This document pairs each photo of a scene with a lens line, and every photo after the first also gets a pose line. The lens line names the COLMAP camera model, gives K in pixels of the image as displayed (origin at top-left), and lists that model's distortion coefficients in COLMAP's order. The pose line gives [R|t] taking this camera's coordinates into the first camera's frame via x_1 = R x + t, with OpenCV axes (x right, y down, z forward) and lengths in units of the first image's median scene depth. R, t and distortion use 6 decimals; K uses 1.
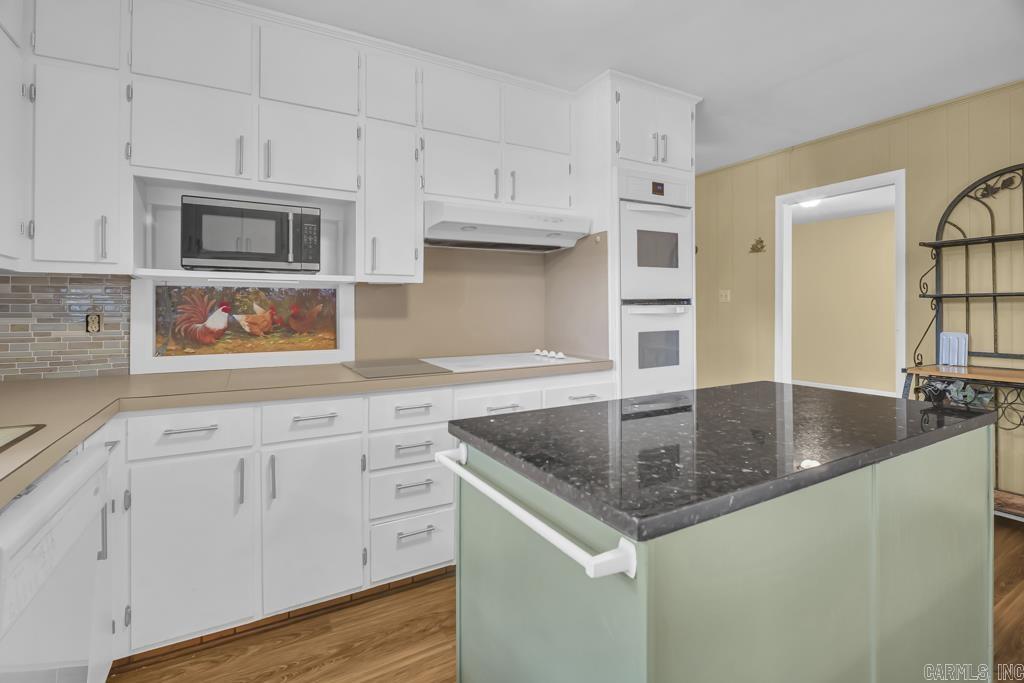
lens RADIAL K [[473.0, 0, 523.5], [0, 473.0, 306.5], [0, 0, 1]] dist [-0.001077, -0.000490]
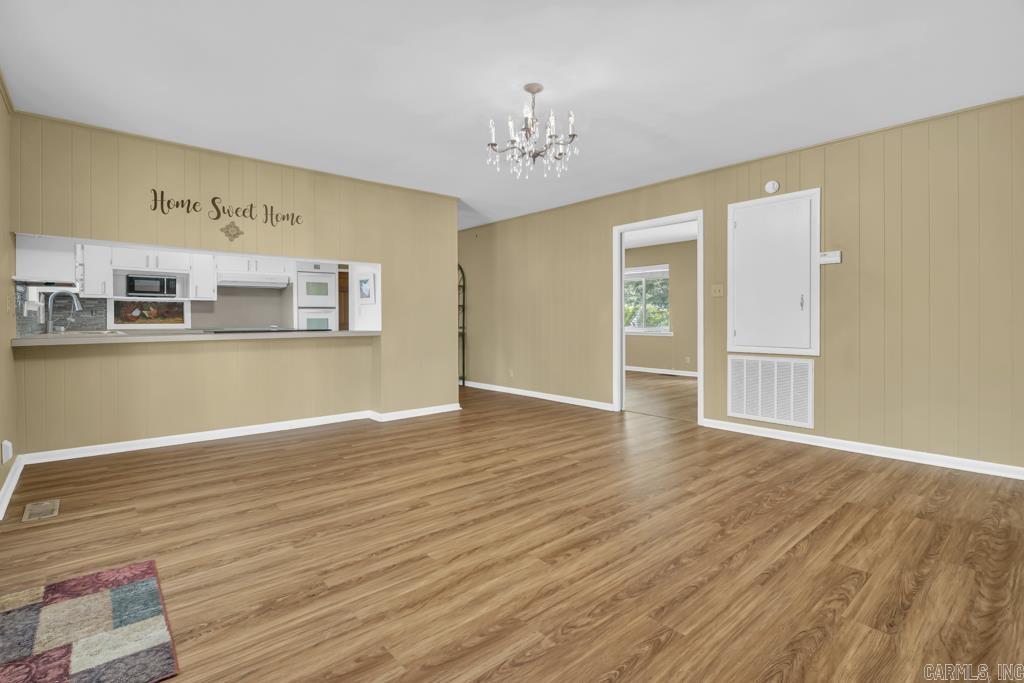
lens RADIAL K [[378.4, 0, 469.8], [0, 378.4, 317.8], [0, 0, 1]] dist [-0.000942, -0.000130]
pose [[0.972983, 0.000487, 0.230874, 0.826186], [-0.001760, 0.999984, 0.005307, 0.044554], [-0.230868, -0.005570, 0.972969, -1.762156]]
